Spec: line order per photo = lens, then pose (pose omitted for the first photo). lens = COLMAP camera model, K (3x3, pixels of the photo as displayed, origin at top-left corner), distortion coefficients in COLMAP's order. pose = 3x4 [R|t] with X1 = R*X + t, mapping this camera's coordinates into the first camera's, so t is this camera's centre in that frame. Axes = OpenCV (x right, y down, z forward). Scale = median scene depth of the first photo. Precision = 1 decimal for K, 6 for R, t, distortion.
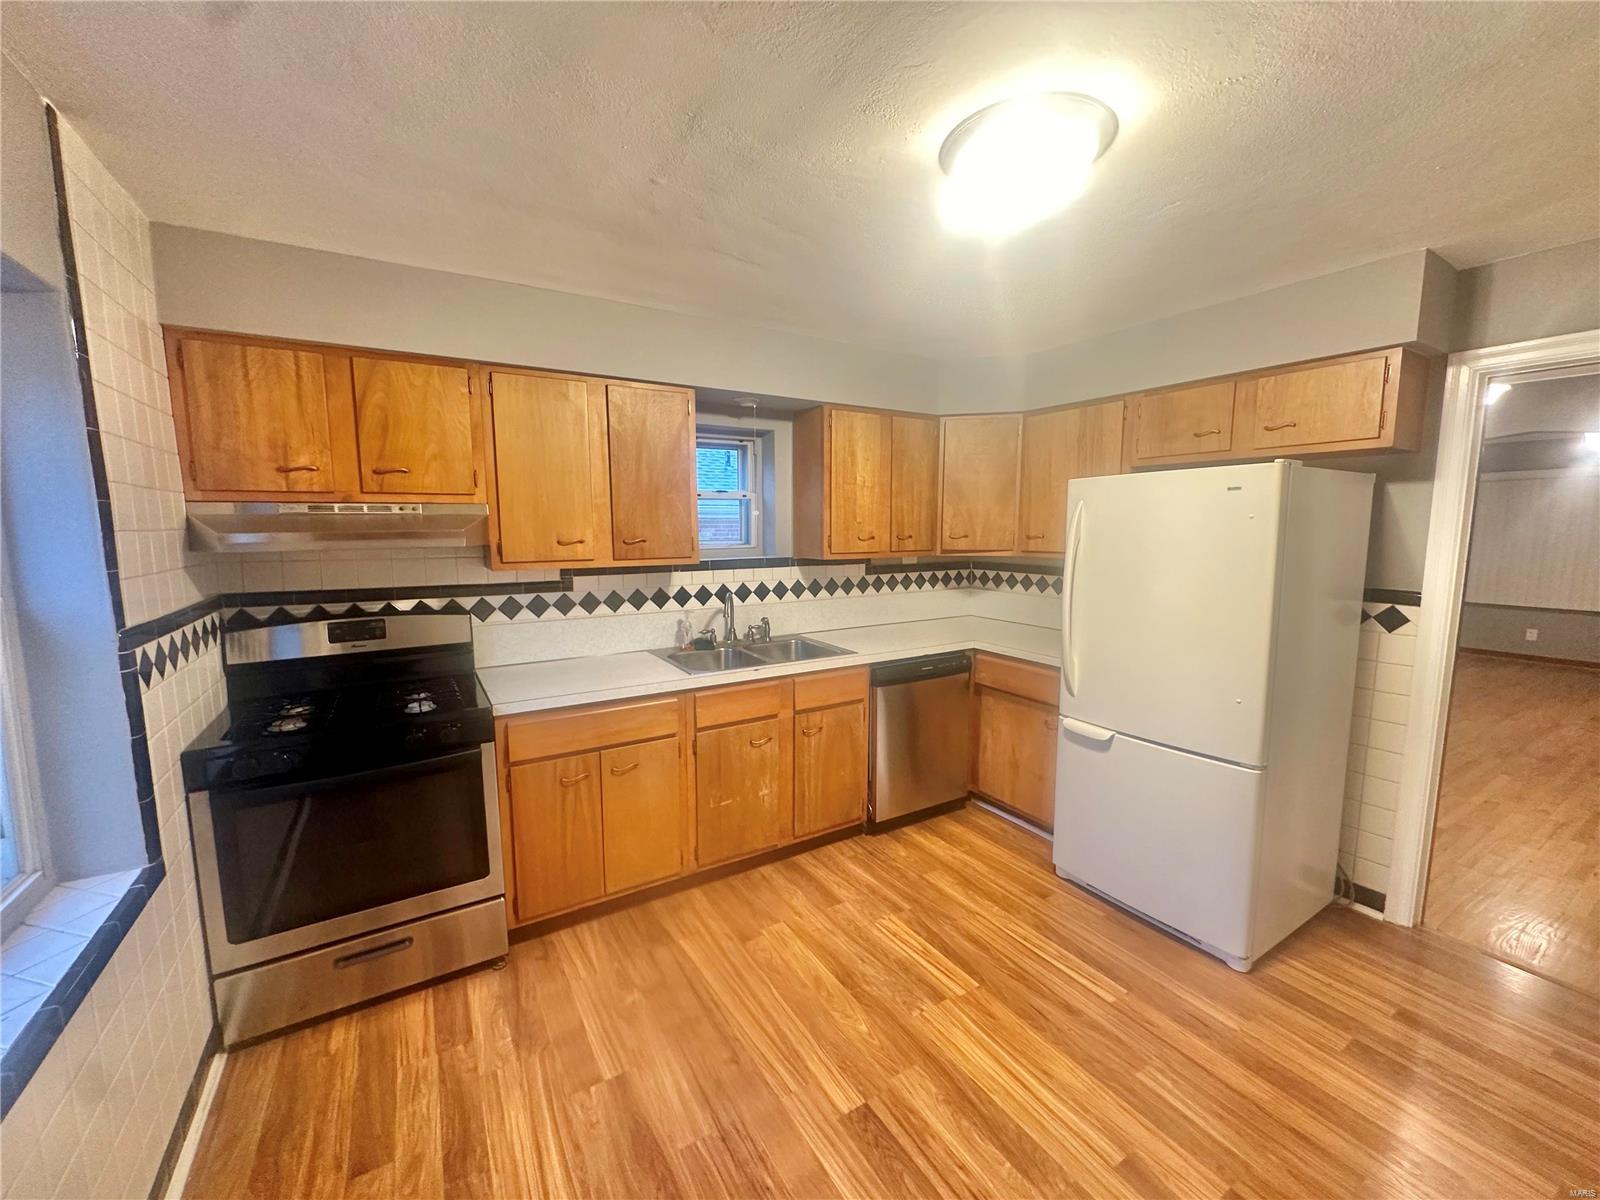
lens RADIAL K [[639.3, 0, 801.5], [0, 639.3, 602.2], [0, 0, 1]] dist [0.000486, 0.000042]
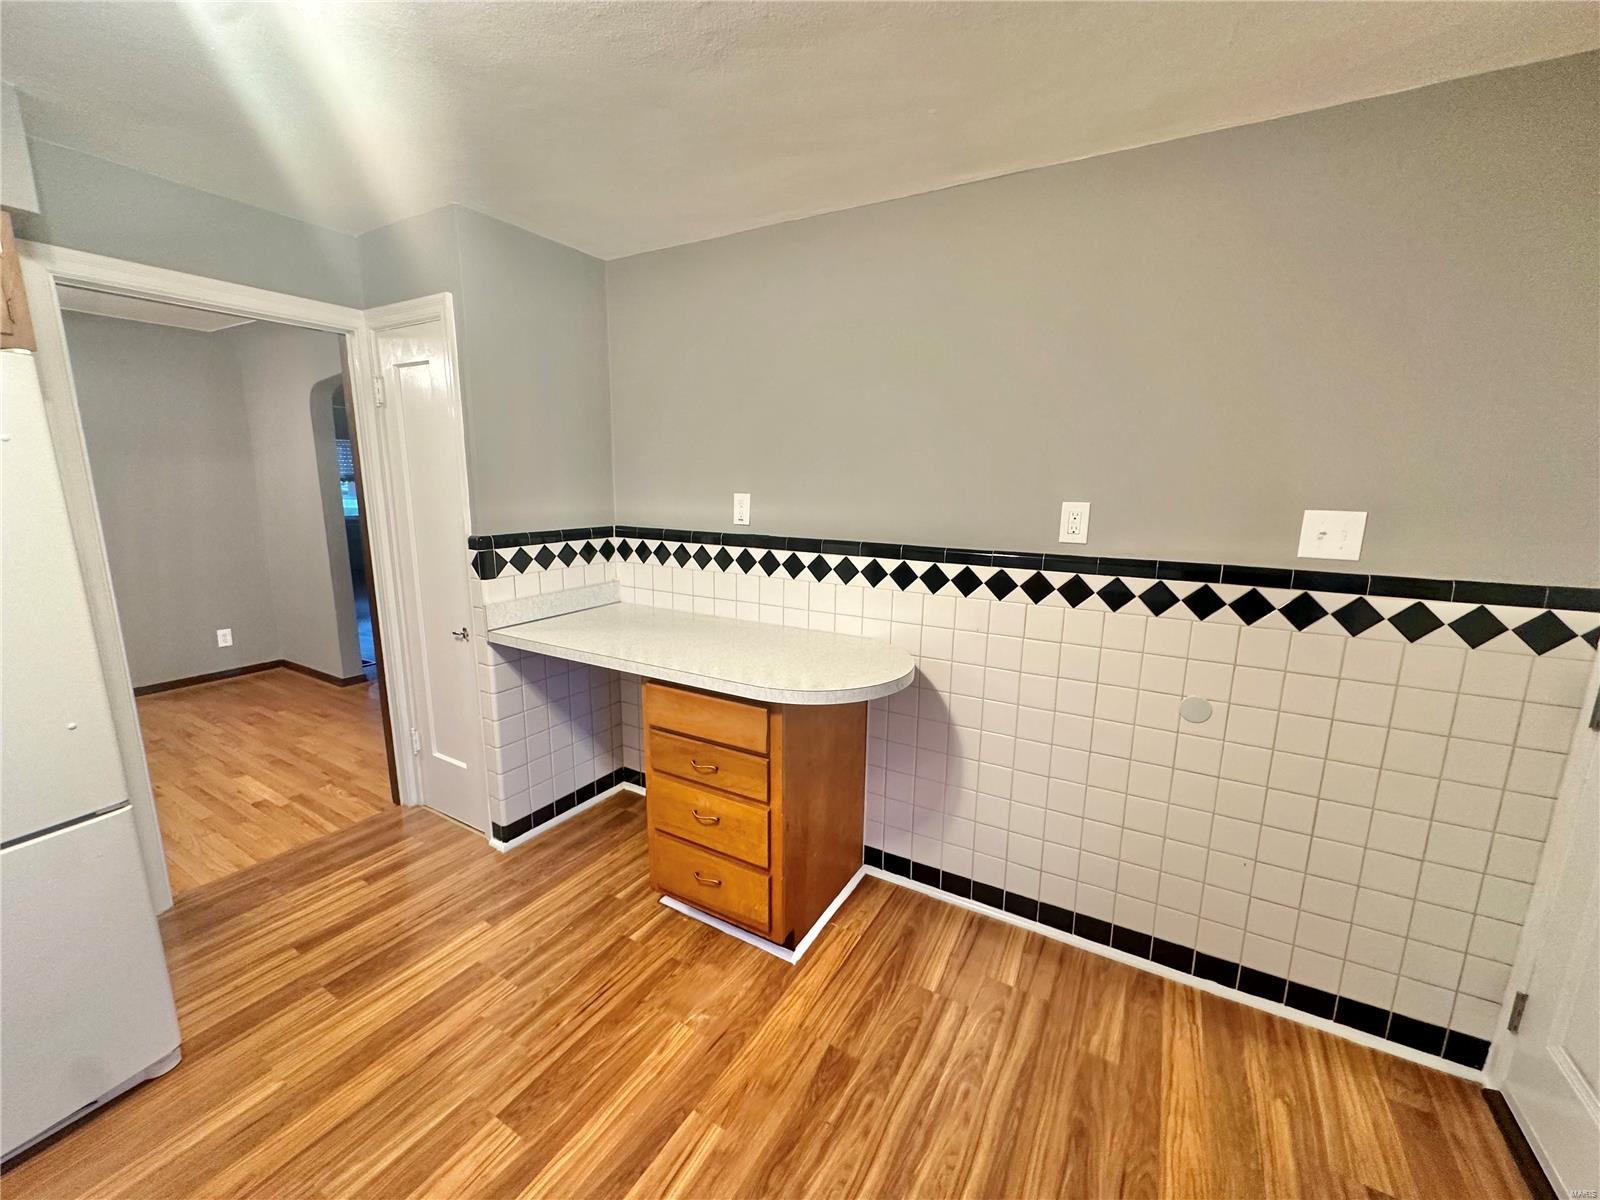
lens RADIAL K [[639.3, 0, 800.8], [0, 639.3, 598.5], [0, 0, 1]] dist [0.000486, 0.000042]
pose [[-0.470847, -0.171293, 0.865426, -0.248495], [0.090186, 0.966485, 0.240362, -0.072649], [-0.877593, 0.191223, -0.439619, 0.706214]]
